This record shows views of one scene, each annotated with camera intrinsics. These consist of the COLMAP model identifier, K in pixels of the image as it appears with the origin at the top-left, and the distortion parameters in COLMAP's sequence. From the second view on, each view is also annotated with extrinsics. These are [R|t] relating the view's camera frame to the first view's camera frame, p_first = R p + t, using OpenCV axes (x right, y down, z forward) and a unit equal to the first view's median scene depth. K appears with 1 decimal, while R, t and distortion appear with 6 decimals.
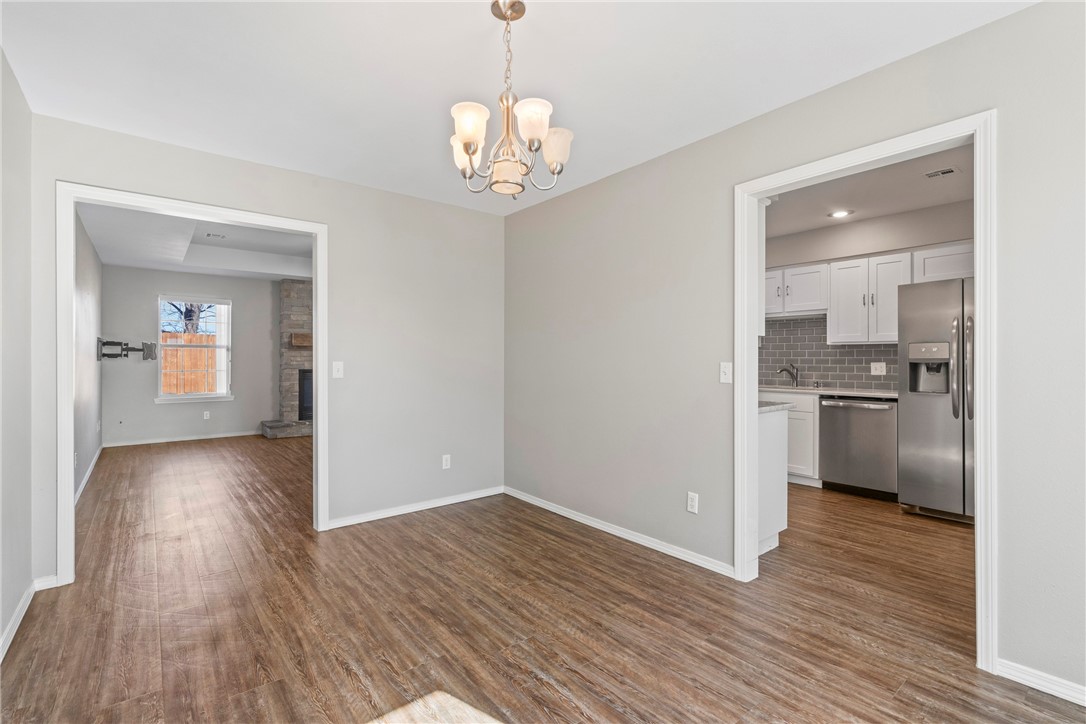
lens RADIAL K [[492.5, 0, 540.8], [0, 492.5, 357.7], [0, 0, 1]] dist [-0.000126, -0.002117]
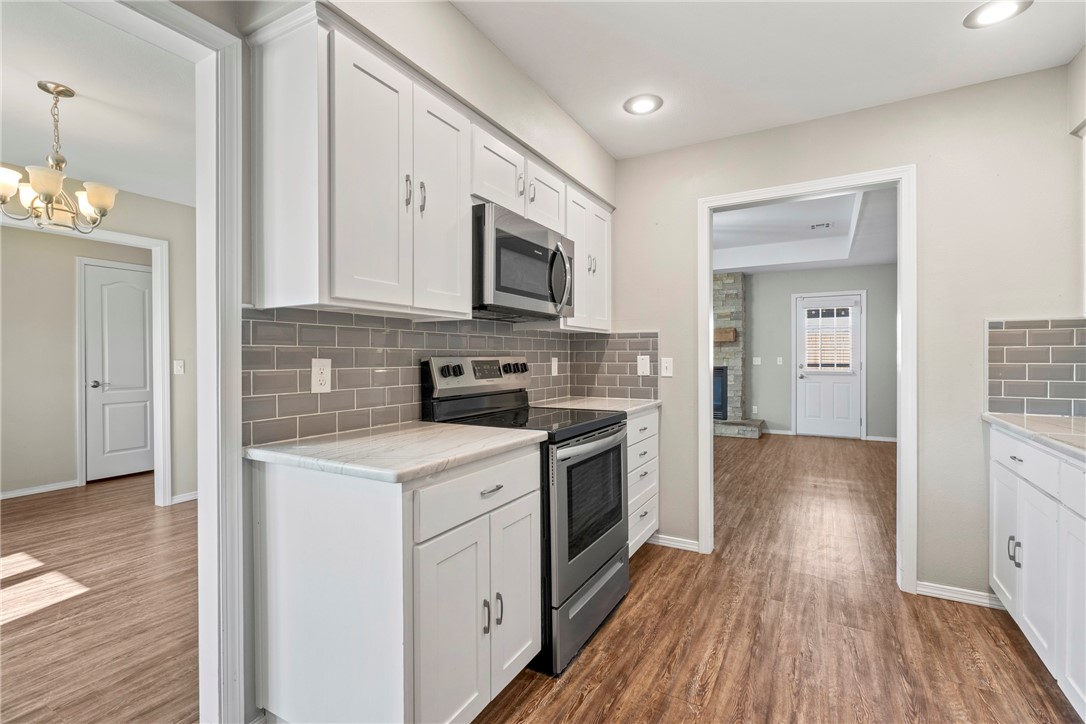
lens RADIAL K [[492.5, 0, 543.6], [0, 492.5, 355.5], [0, 0, 1]] dist [-0.000126, -0.002117]
pose [[0.370074, 0.002334, -0.928999, 0.774567], [0.005897, 0.999971, 0.004861, 0.001281], [0.928984, -0.007277, 0.370049, 0.822854]]
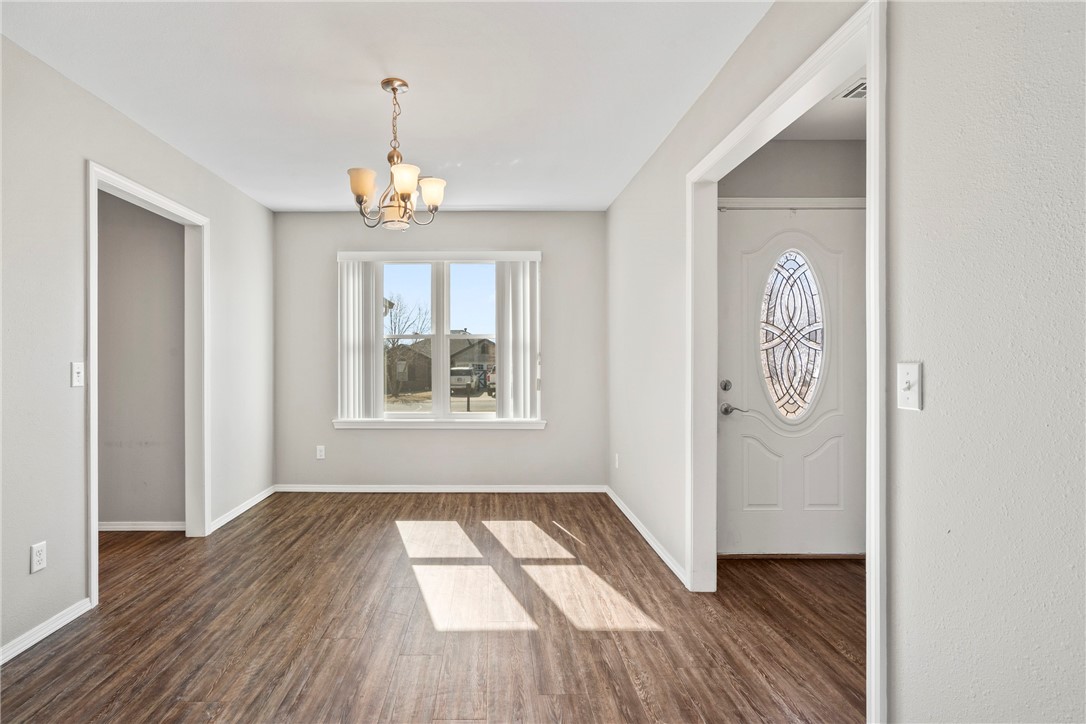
lens RADIAL K [[492.5, 0, 515.4], [0, 492.5, 357.9], [0, 0, 1]] dist [-0.000126, -0.002117]
pose [[-0.801278, 0.002469, 0.598286, -0.525607], [0.000387, 0.999993, -0.003609, 0.003585], [-0.598291, -0.002661, -0.801274, 0.889263]]
